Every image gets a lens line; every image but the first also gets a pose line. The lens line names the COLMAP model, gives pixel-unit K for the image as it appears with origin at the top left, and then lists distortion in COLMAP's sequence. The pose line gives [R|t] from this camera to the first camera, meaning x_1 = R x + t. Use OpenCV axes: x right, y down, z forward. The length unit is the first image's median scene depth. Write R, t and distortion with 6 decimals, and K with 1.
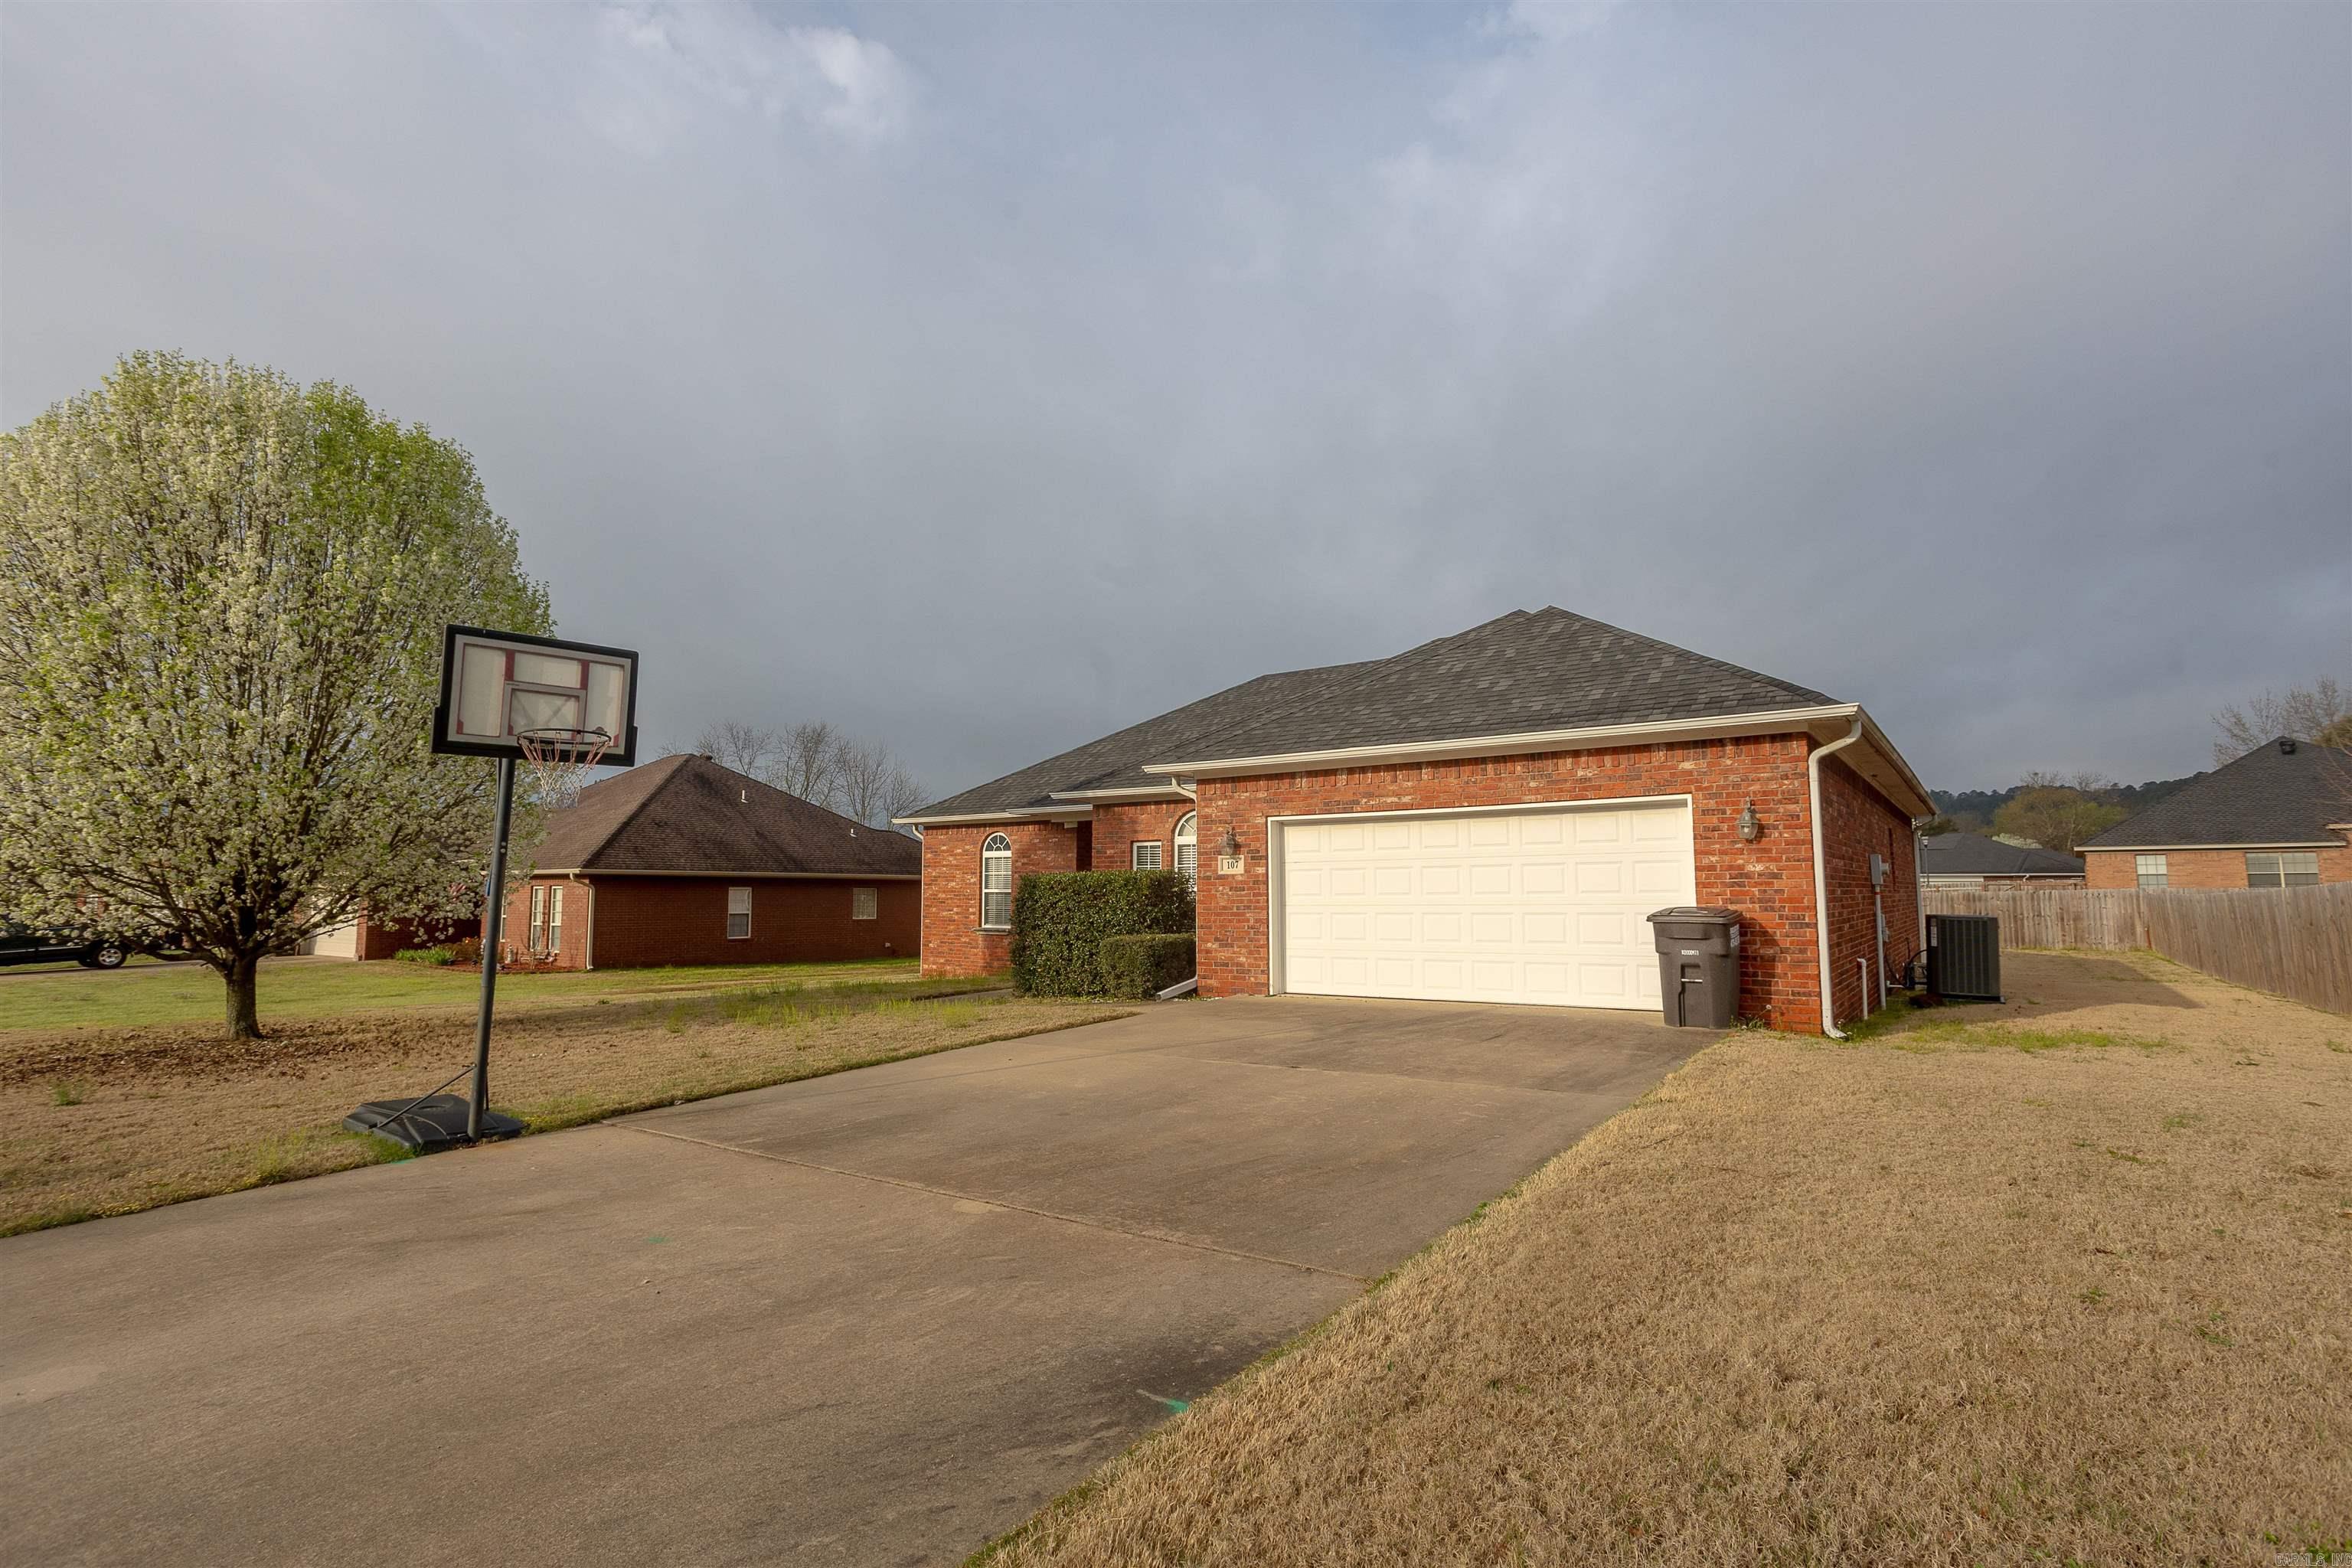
lens RADIAL K [[1157.2, 0, 1189.9], [0, 1157.2, 782.6], [0, 0, 1]] dist [-0.001170, -0.000979]
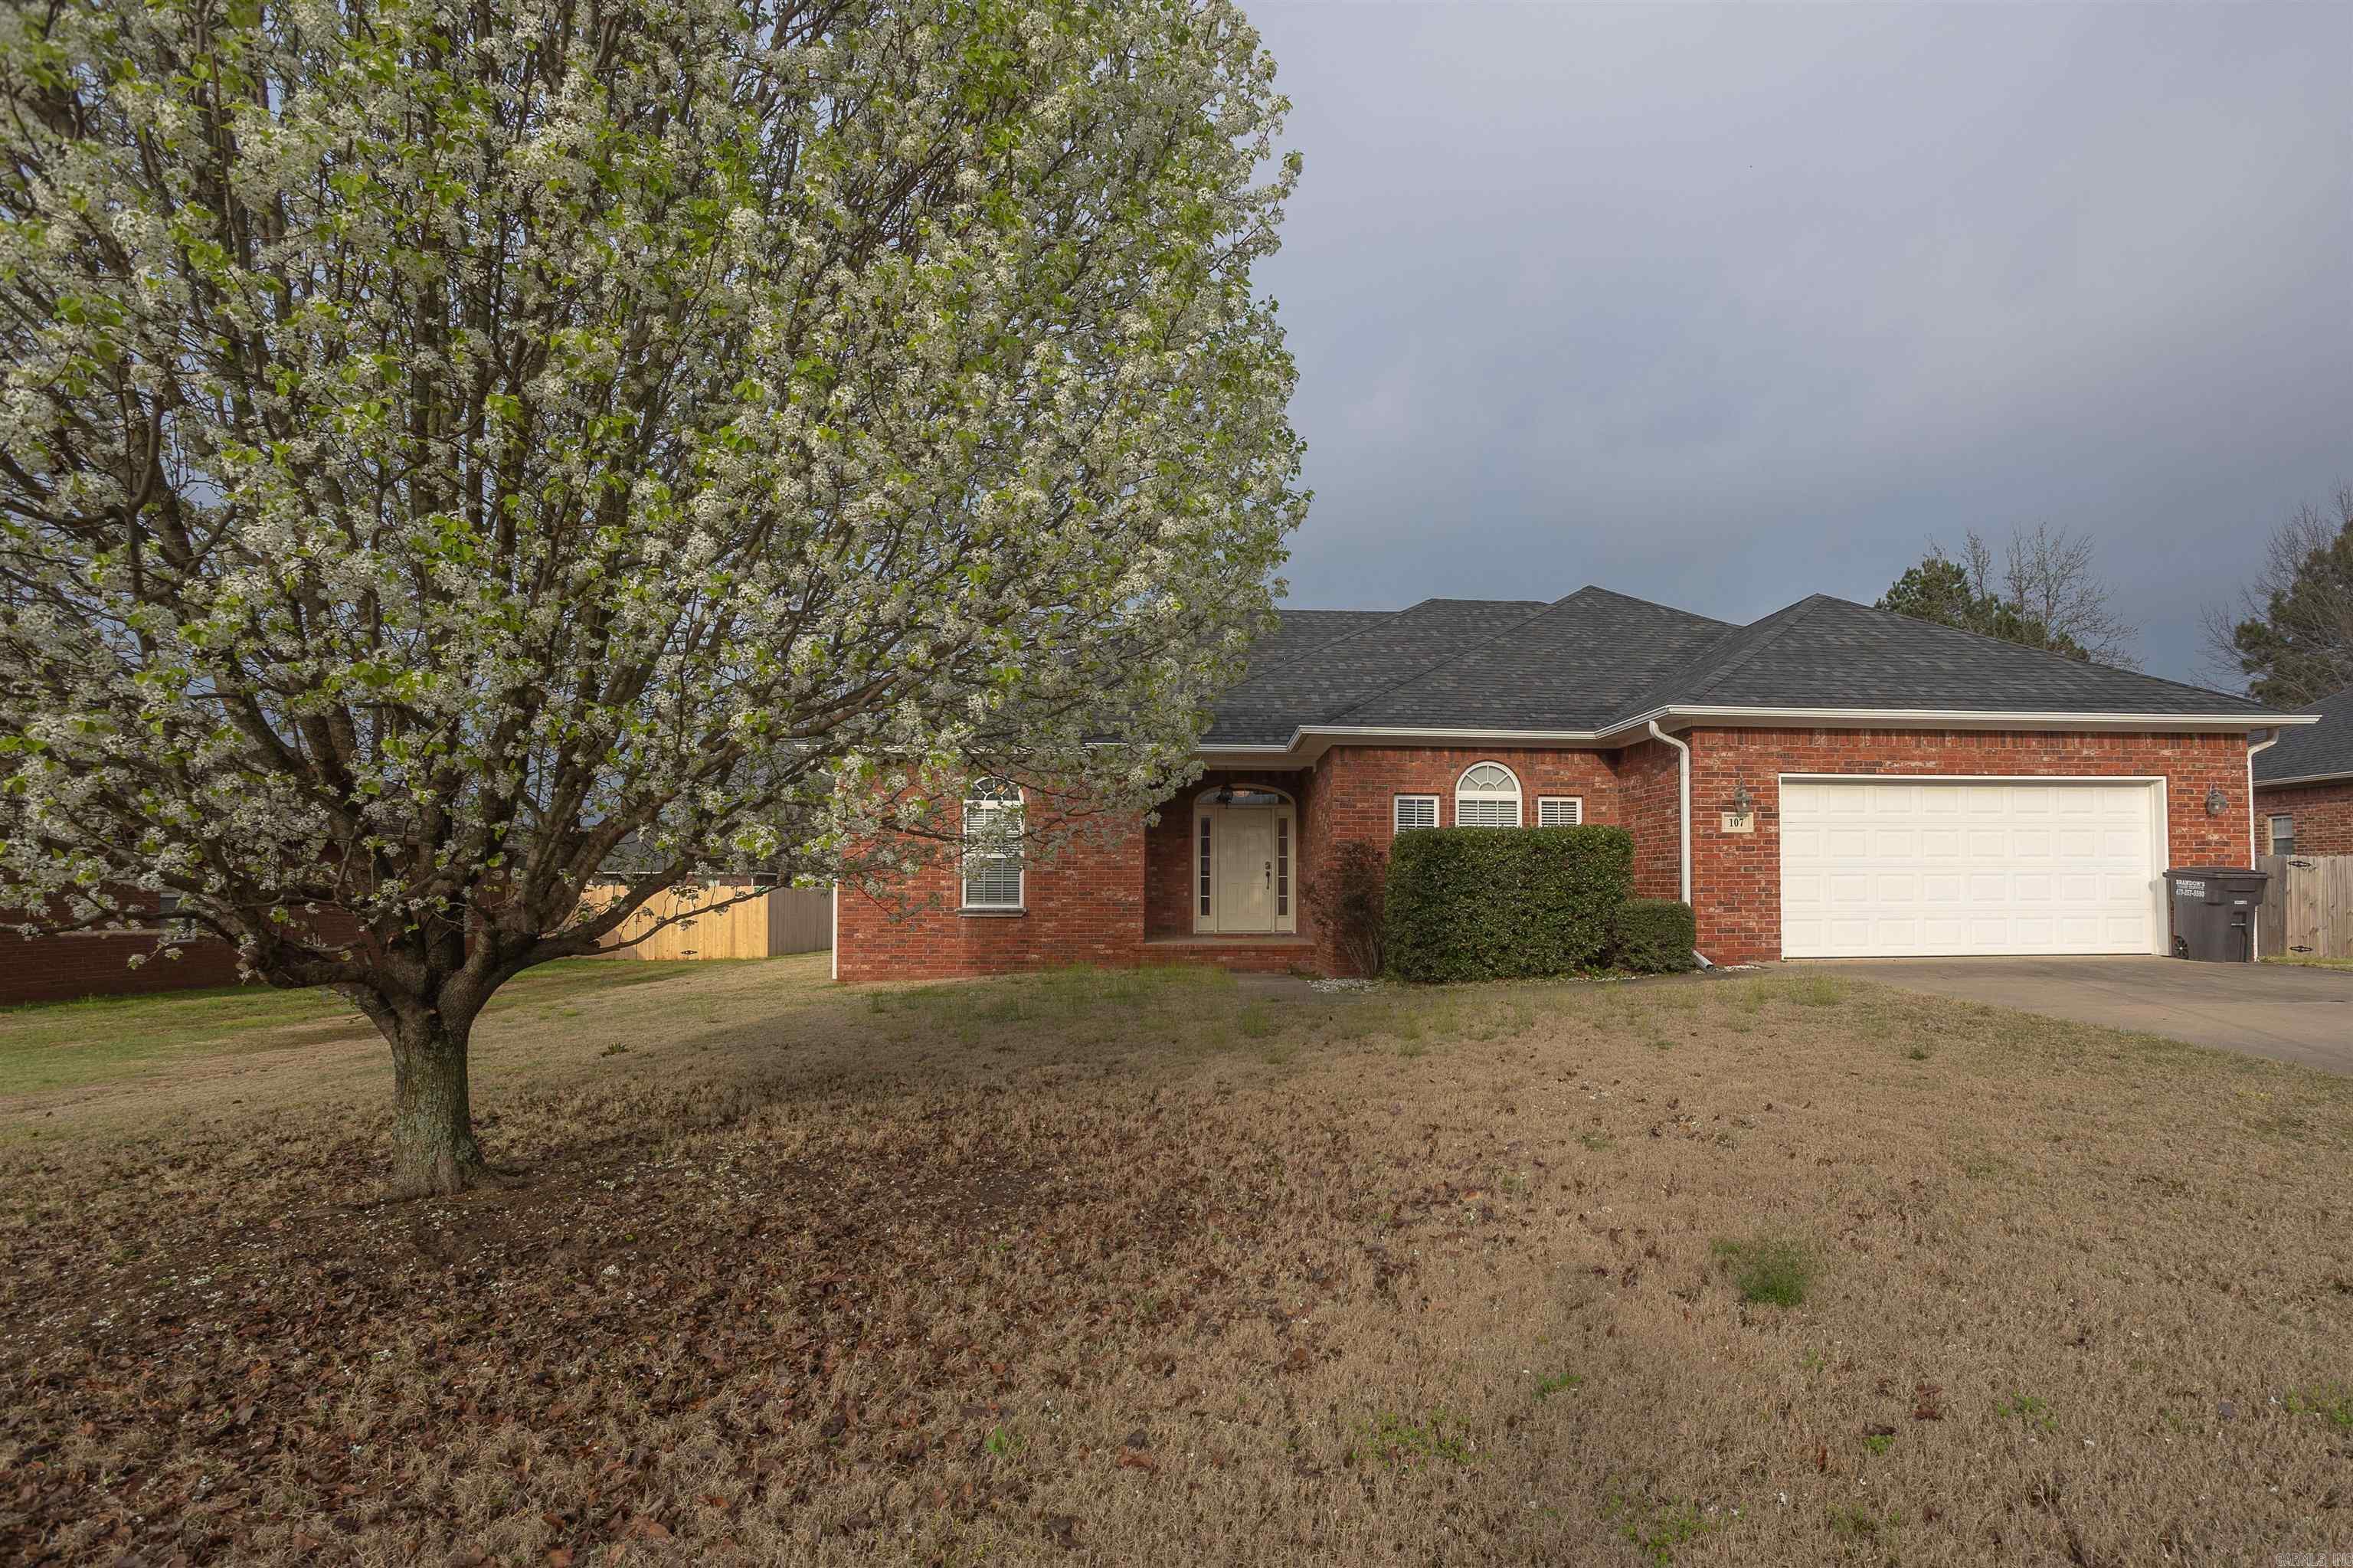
lens RADIAL K [[1157.7, 0, 1181.1], [0, 1157.7, 787.5], [0, 0, 1]] dist [-0.001170, -0.000979]
pose [[0.758953, 0.055450, 0.648781, -0.945936], [-0.069373, 0.997582, -0.004109, 0.081680], [-0.647440, -0.041889, 0.760964, 0.613101]]
